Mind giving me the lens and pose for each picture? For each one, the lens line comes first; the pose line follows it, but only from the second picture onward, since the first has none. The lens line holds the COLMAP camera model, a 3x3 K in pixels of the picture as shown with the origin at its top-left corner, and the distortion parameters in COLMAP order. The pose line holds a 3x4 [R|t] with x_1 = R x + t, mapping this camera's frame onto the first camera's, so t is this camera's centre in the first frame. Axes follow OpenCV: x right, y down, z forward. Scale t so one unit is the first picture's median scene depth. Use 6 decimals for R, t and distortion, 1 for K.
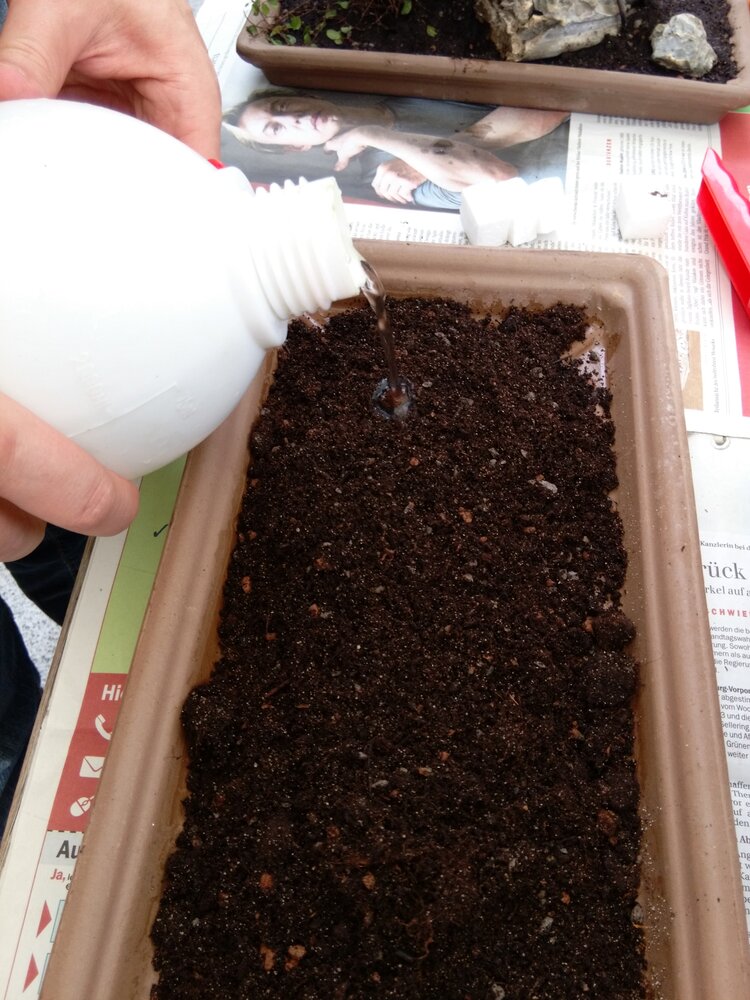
lens RADIAL K [[872.1, 0, 375.0], [0, 872.1, 500.0], [0, 0, 1]] dist [0.077238, -0.110840]
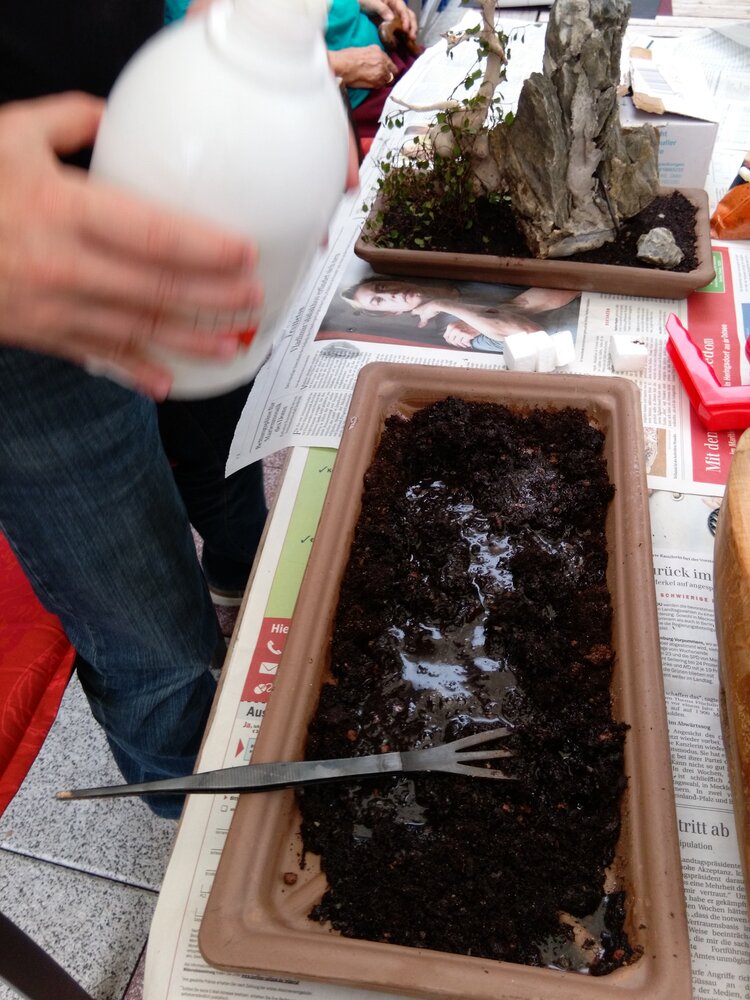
lens RADIAL K [[863.8, 0, 375.0], [0, 863.8, 500.0], [0, 0, 1]] dist [0.115897, -0.170473]
pose [[0.997734, 0.022771, -0.063316, -0.019418], [-0.034136, 0.982206, -0.184676, 0.182556], [0.057984, 0.186419, 0.980758, -0.380572]]
